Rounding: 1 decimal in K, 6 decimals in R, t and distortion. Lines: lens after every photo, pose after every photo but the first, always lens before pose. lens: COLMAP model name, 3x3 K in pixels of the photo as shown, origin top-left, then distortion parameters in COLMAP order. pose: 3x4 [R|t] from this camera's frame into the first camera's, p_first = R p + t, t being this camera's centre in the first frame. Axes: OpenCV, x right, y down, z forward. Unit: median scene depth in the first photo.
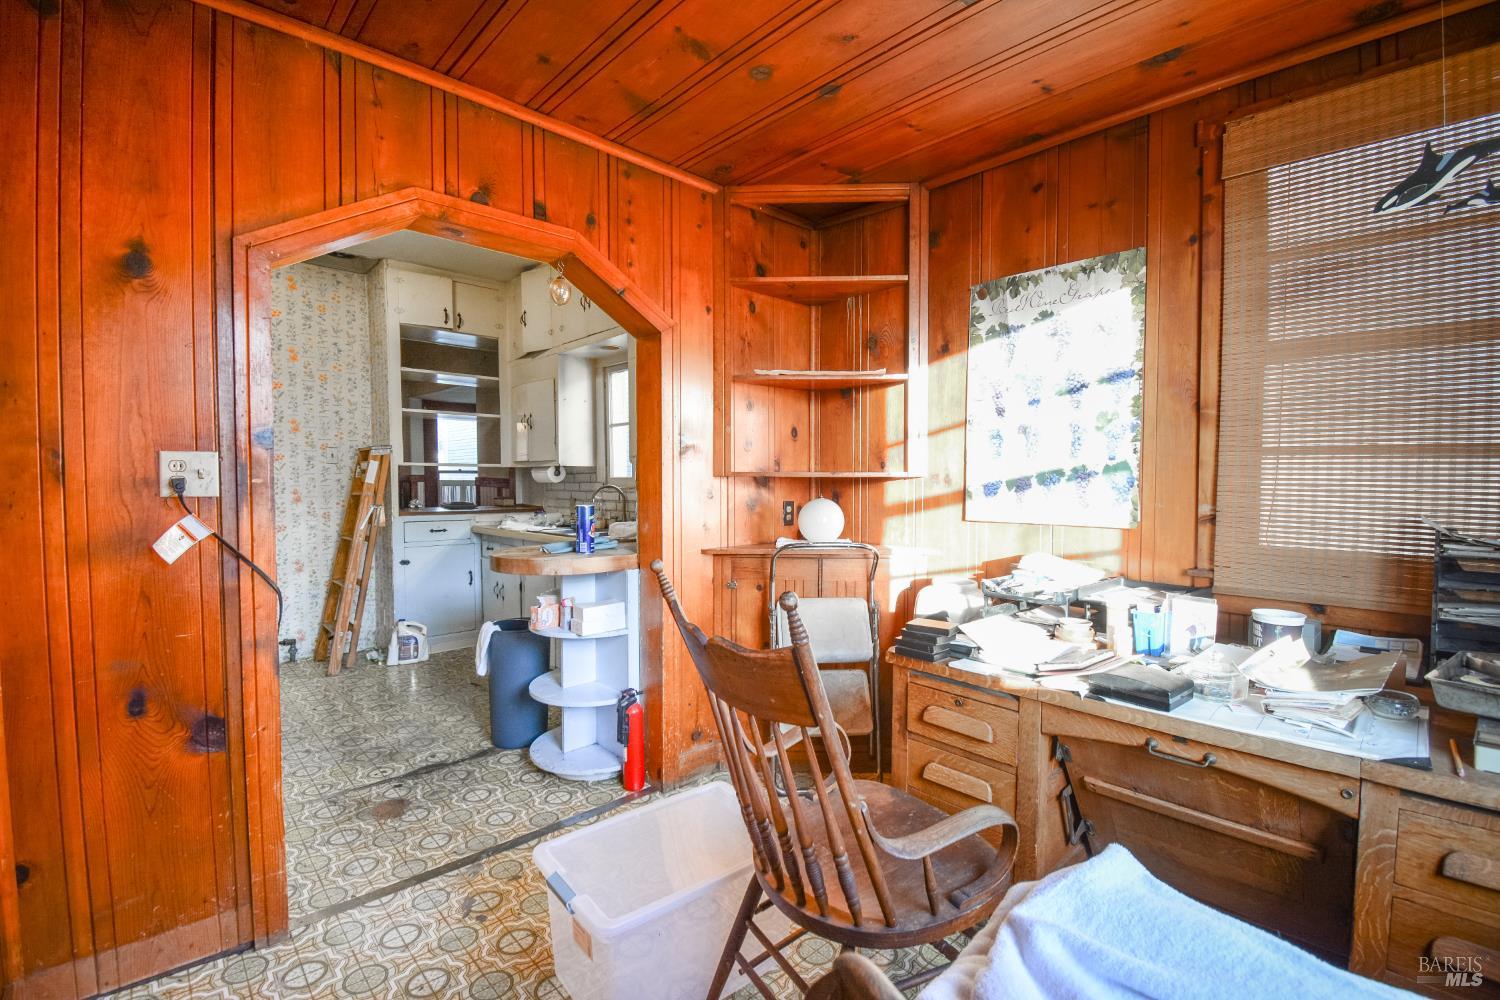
lens RADIAL K [[664.1, 0, 753.9], [0, 664.1, 498.4], [0, 0, 1]] dist [0.018381, -0.025345]
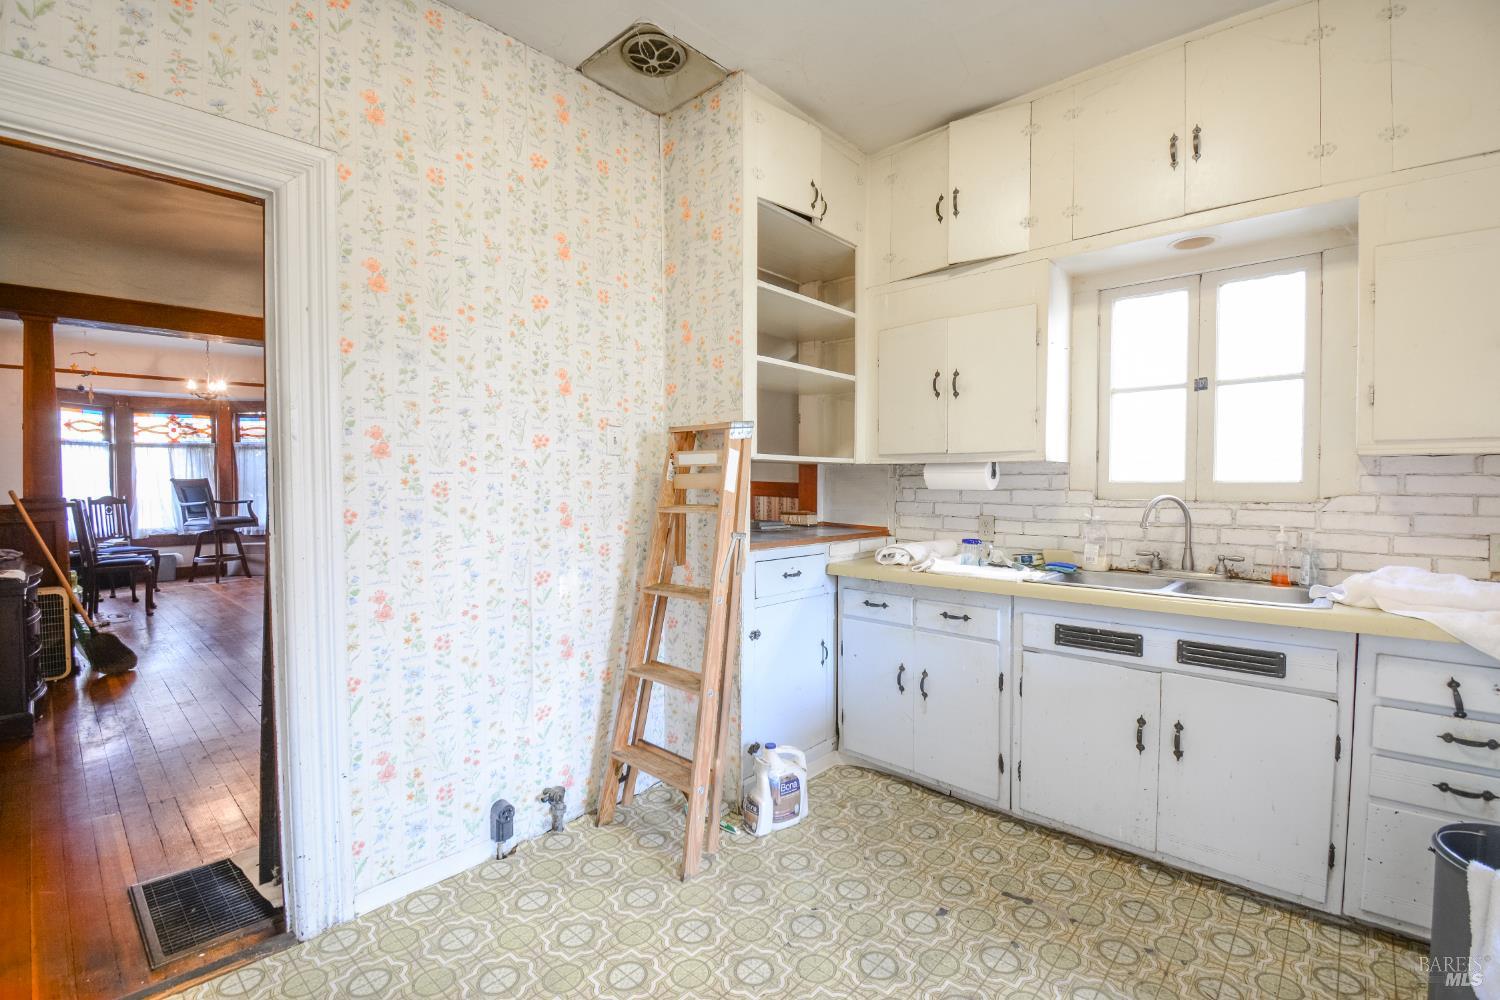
lens RADIAL K [[663.3, 0, 750.5], [0, 663.3, 500.0], [0, 0, 1]] dist [0.016408, -0.024555]
pose [[0.996416, 0.001574, 0.084569, -0.574412], [-0.001564, 0.999999, -0.000180, -0.015751], [-0.084569, 0.000047, 0.996418, 0.453385]]
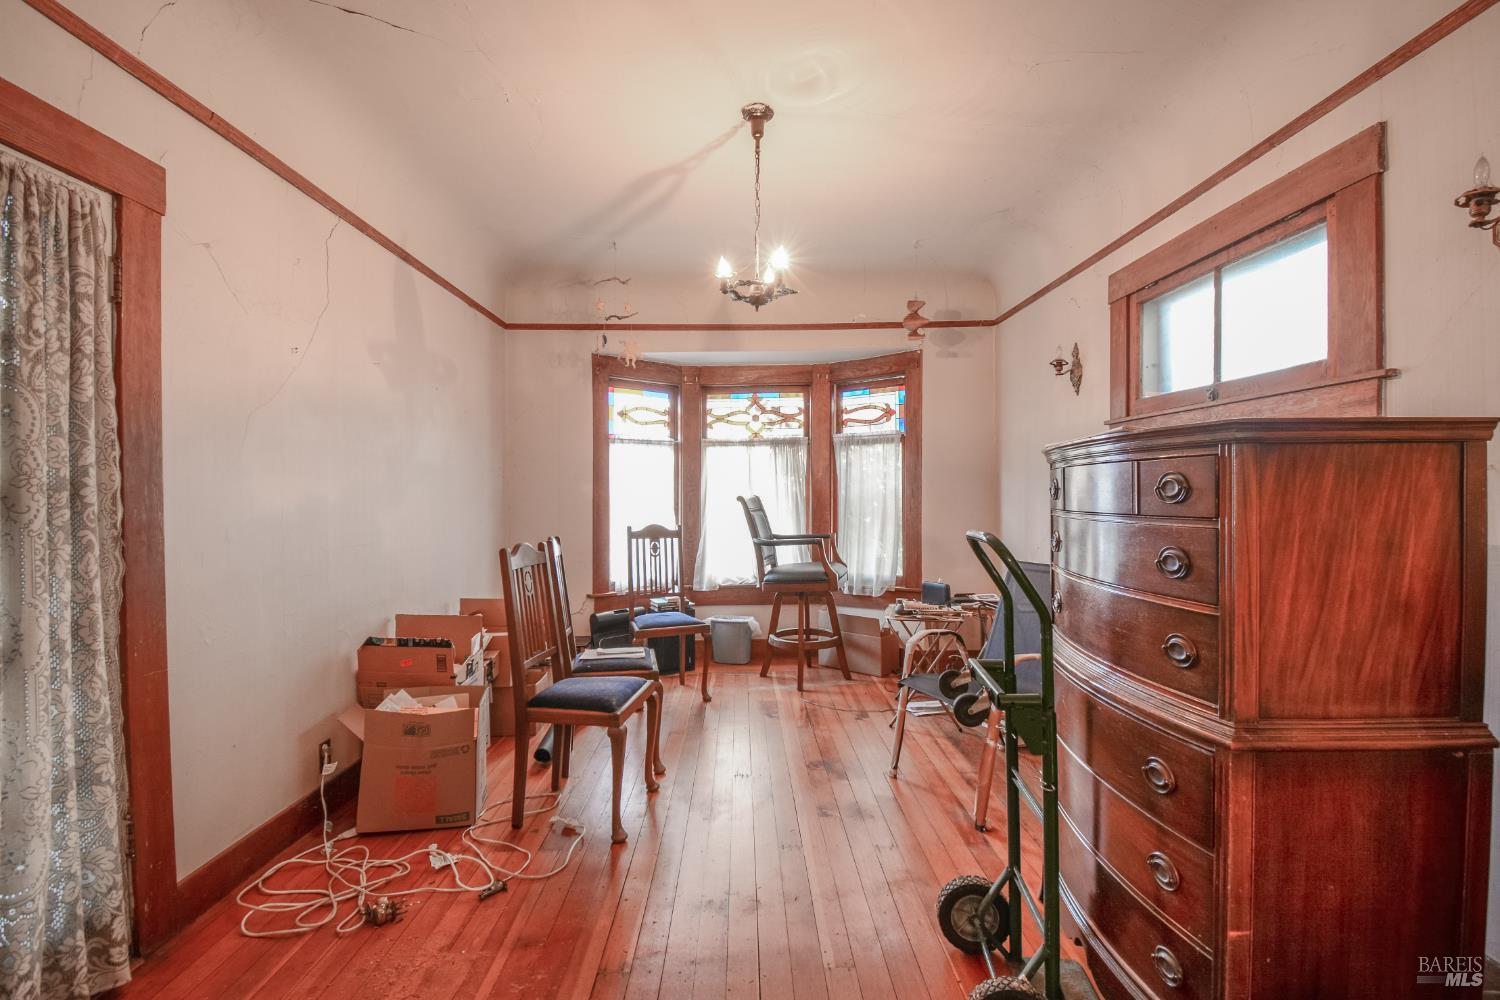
lens RADIAL K [[663.3, 0, 750.5], [0, 663.3, 500.0], [0, 0, 1]] dist [0.016408, -0.024555]
pose [[0.731760, 0.009014, -0.681503, -1.228064], [-0.022084, 0.999701, -0.010490, -0.052489], [0.681205, 0.022726, 0.731740, 1.563803]]
